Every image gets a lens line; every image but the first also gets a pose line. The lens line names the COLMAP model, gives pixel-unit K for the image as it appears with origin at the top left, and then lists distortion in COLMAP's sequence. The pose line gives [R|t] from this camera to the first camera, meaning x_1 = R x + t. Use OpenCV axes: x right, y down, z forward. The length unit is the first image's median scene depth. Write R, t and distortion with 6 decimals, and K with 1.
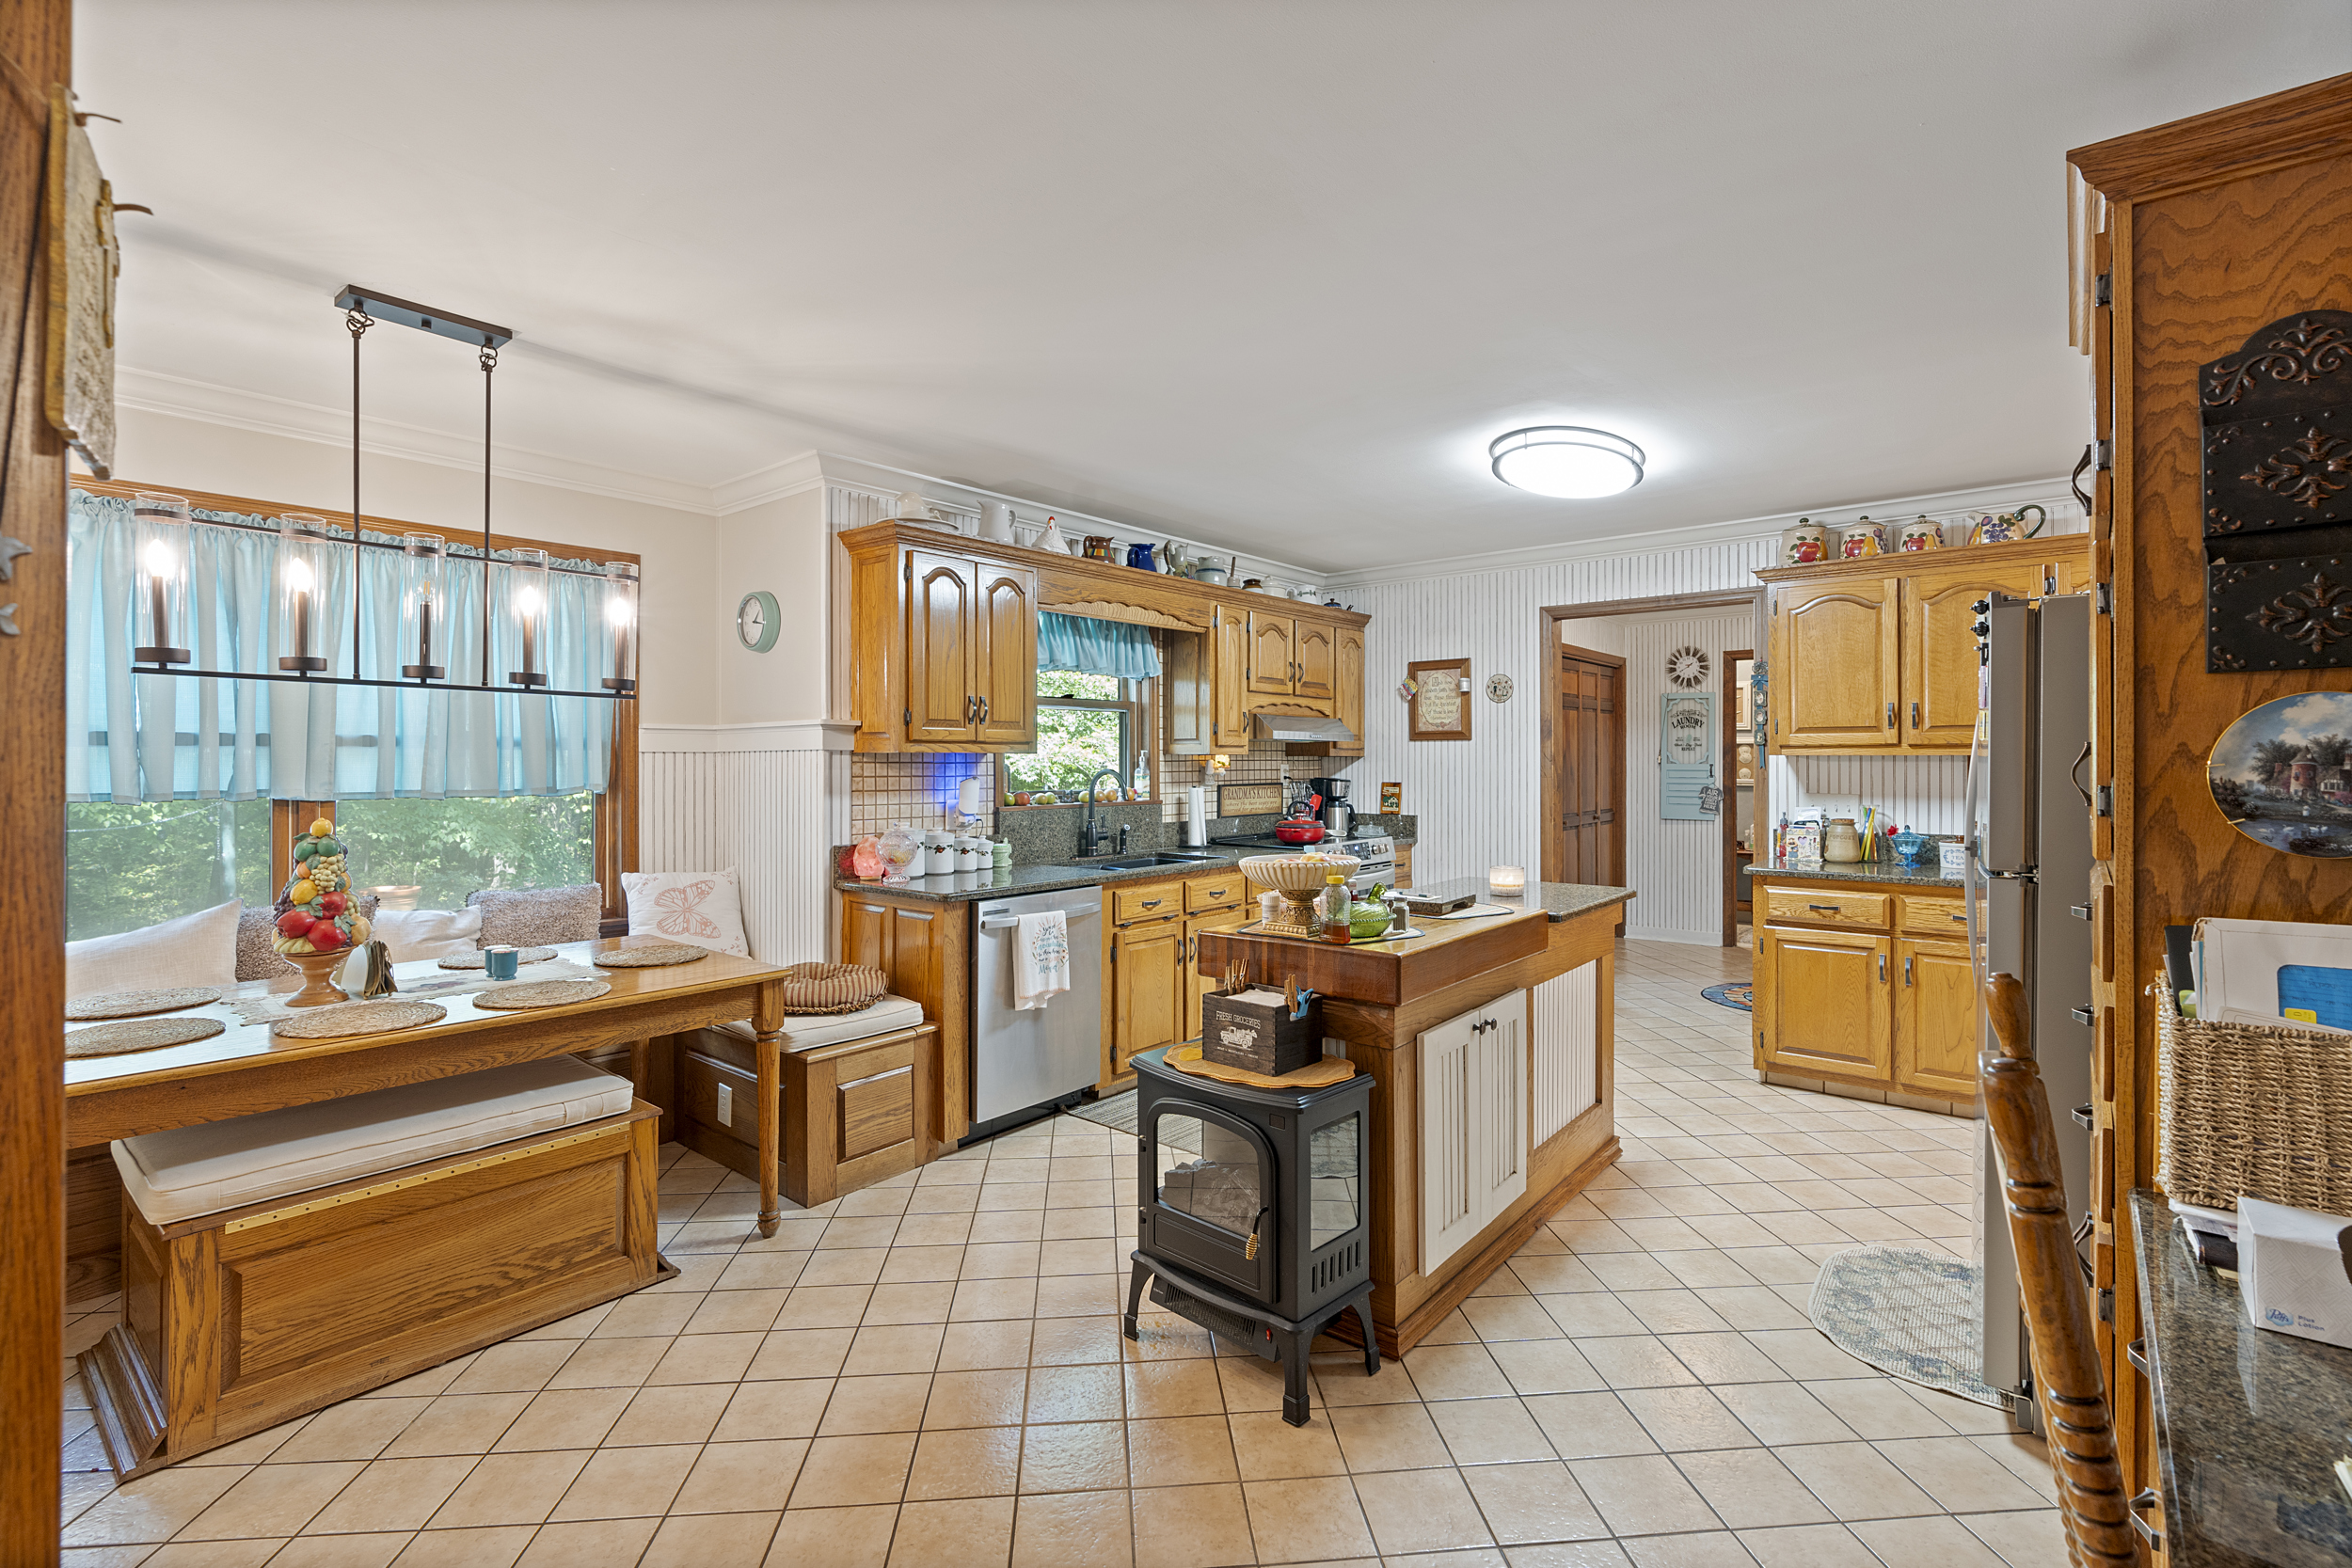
lens RADIAL K [[1078.9, 0, 1178.7], [0, 1078.9, 767.1], [0, 0, 1]] dist [-0.007064, 0.000695]
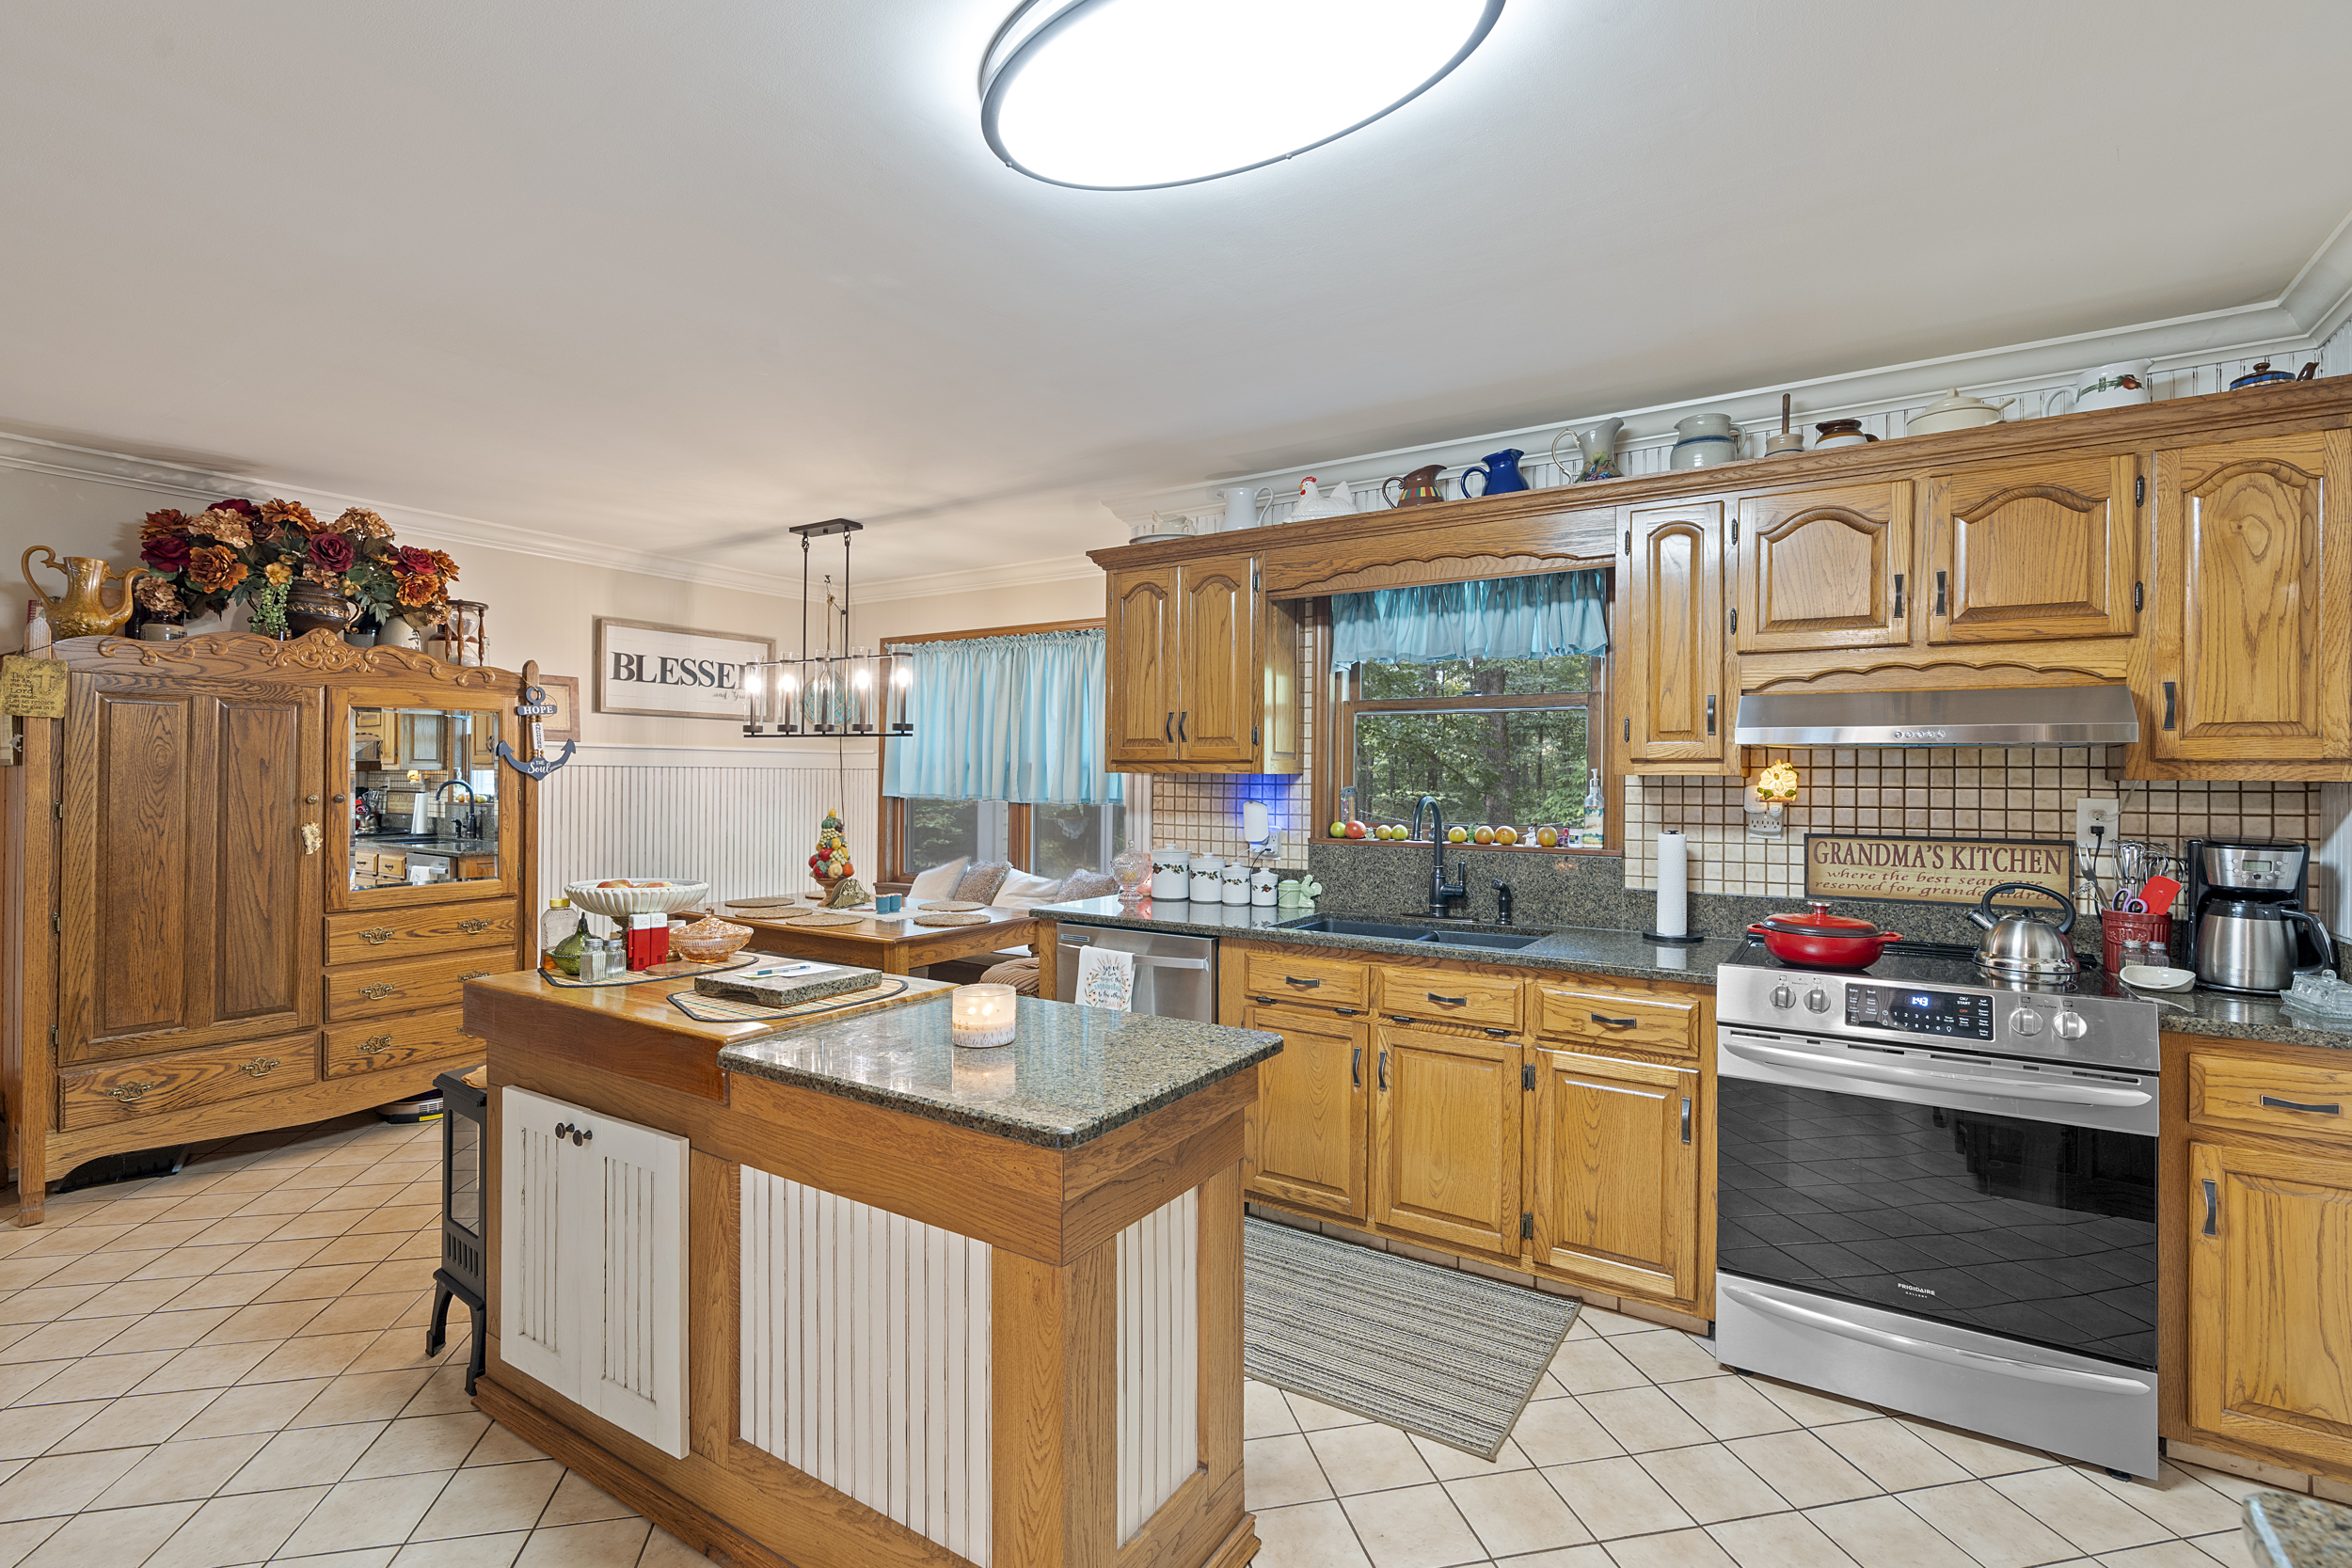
lens RADIAL K [[1078.9, 0, 1178.7], [0, 1078.9, 767.1], [0, 0, 1]] dist [-0.007064, 0.000695]
pose [[0.106943, -0.008903, -0.994225, 0.695113], [-0.014699, 0.999836, -0.010534, -0.007881], [0.994157, 0.015741, 0.106794, 0.859281]]
